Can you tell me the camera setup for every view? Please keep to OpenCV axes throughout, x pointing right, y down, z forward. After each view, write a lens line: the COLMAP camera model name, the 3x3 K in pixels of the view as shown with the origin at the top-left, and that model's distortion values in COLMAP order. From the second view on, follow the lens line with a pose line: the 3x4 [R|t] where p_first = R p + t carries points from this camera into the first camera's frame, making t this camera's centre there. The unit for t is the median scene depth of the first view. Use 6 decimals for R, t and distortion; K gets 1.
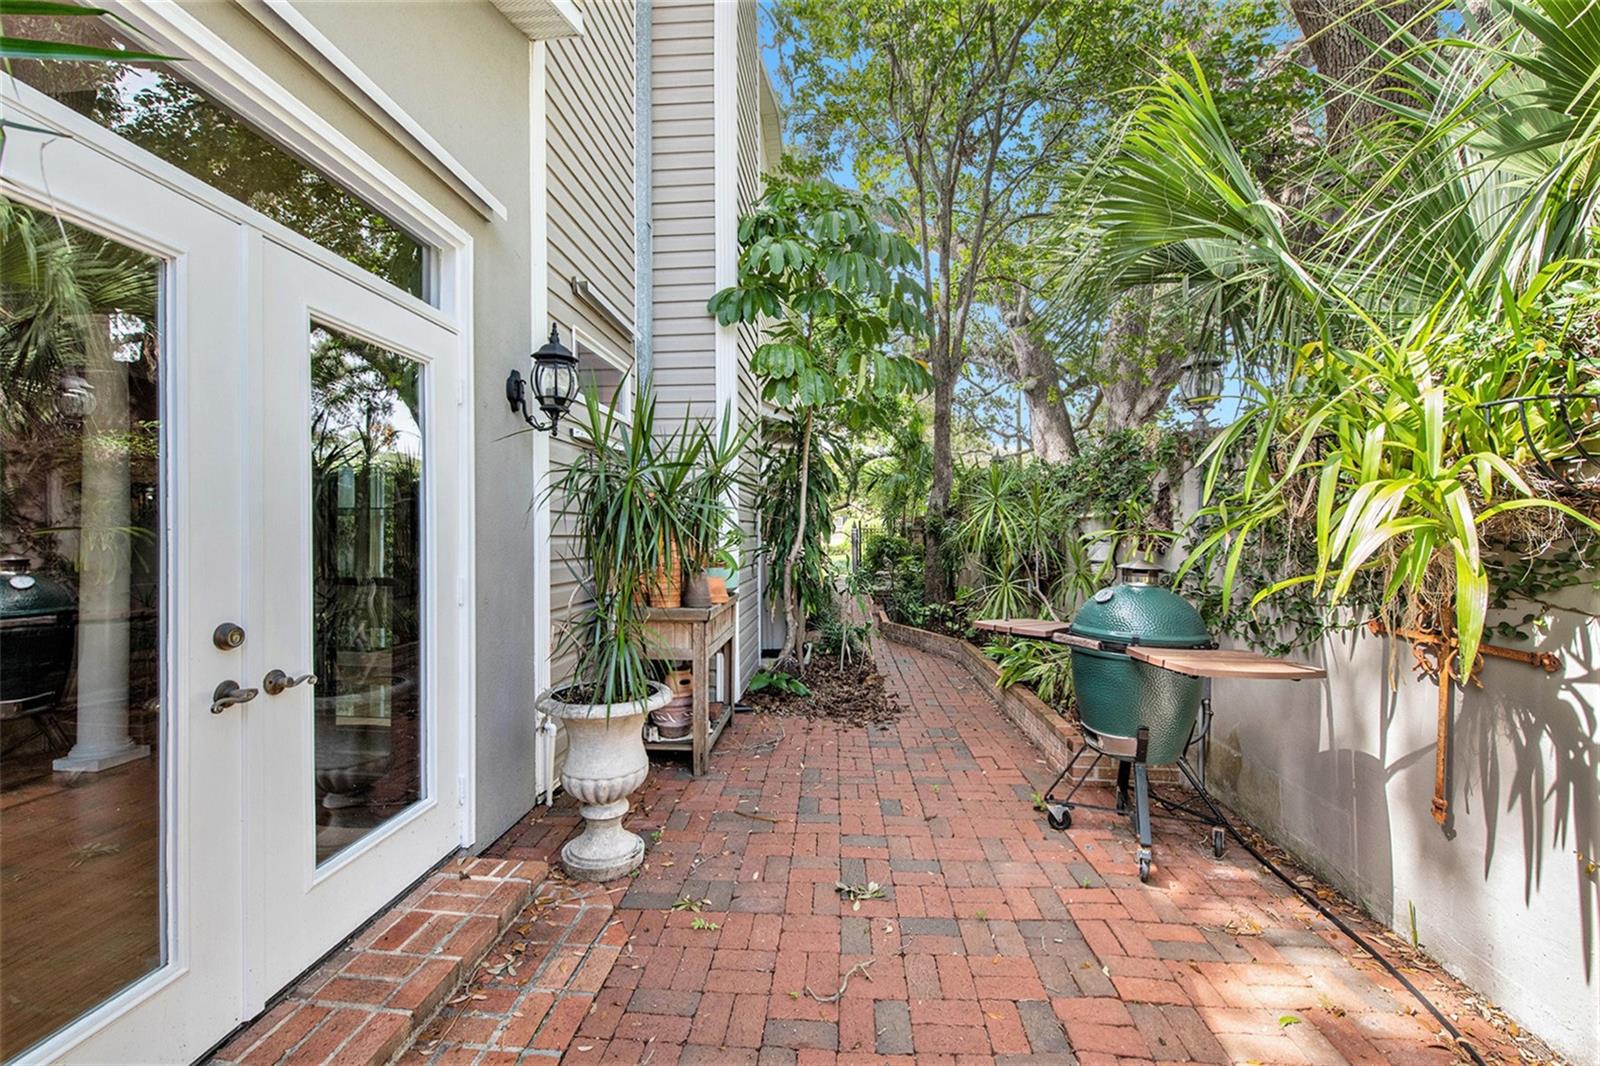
lens RADIAL K [[649.2, 0, 798.0], [0, 649.2, 534.0], [0, 0, 1]] dist [-0.012343, -0.000614]
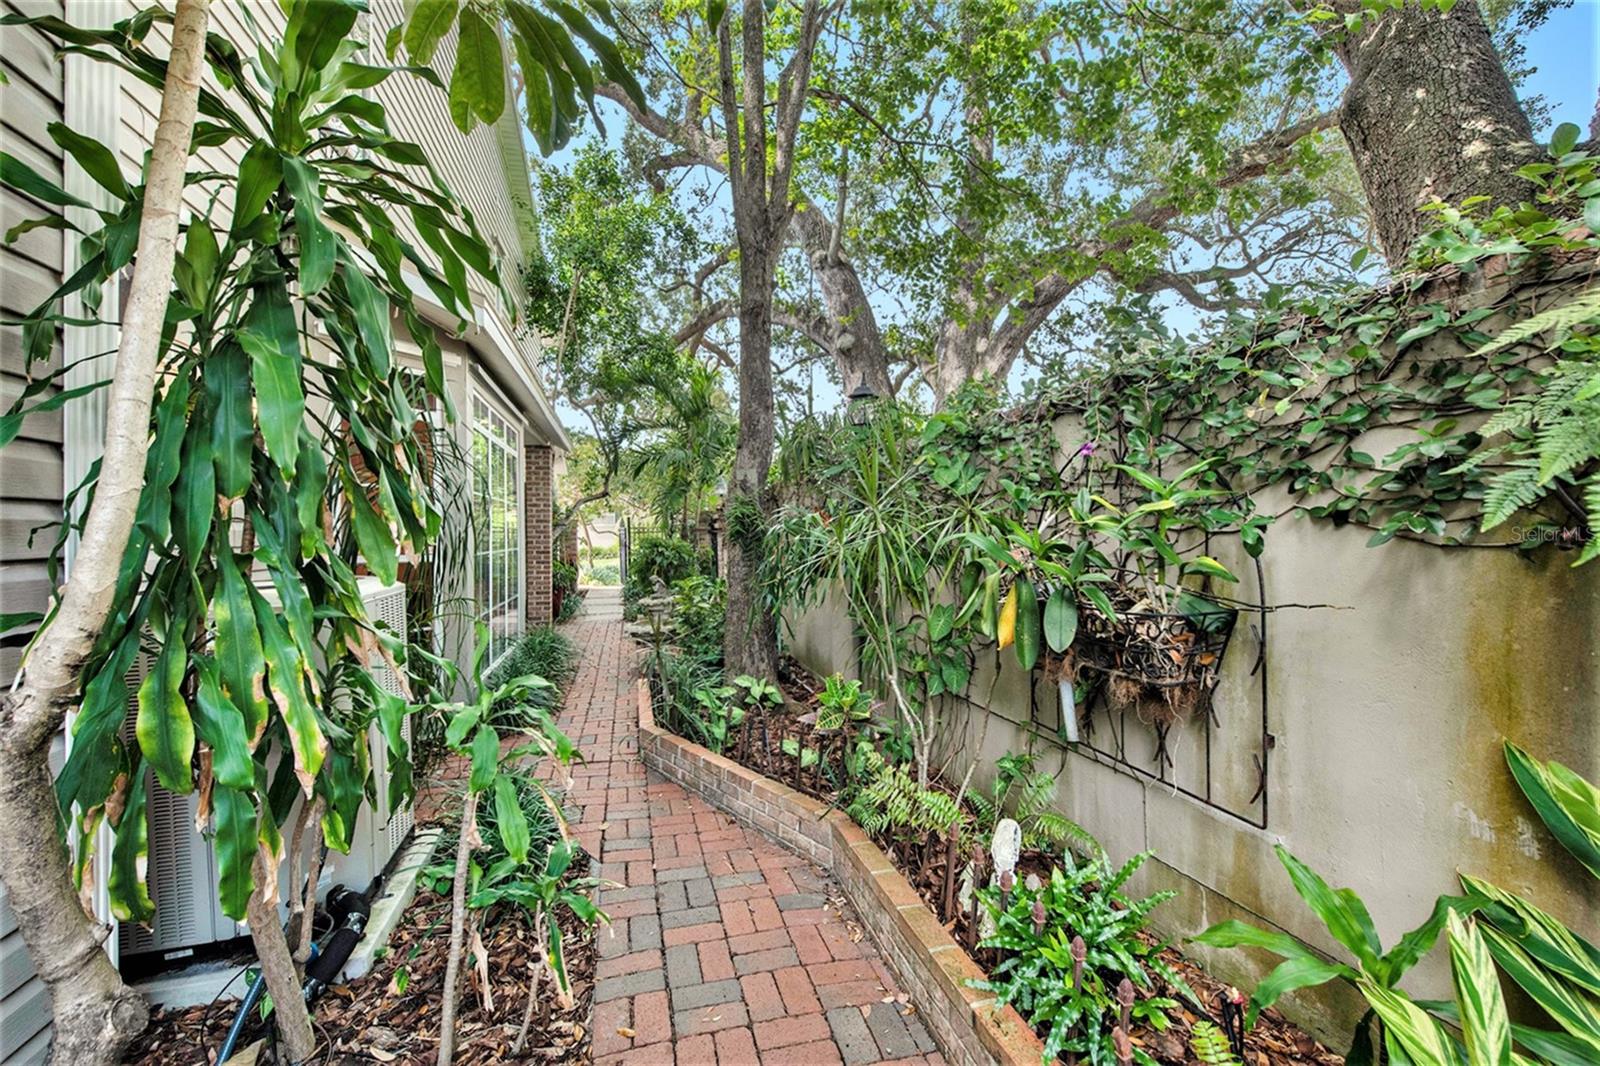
lens RADIAL K [[649.2, 0, 798.4], [0, 649.2, 532.7], [0, 0, 1]] dist [-0.012343, -0.000614]
pose [[0.944945, -0.008021, 0.327130, 0.045732], [0.008192, 0.999966, 0.000856, -0.002097], [-0.327126, 0.001871, 0.944979, 0.274052]]
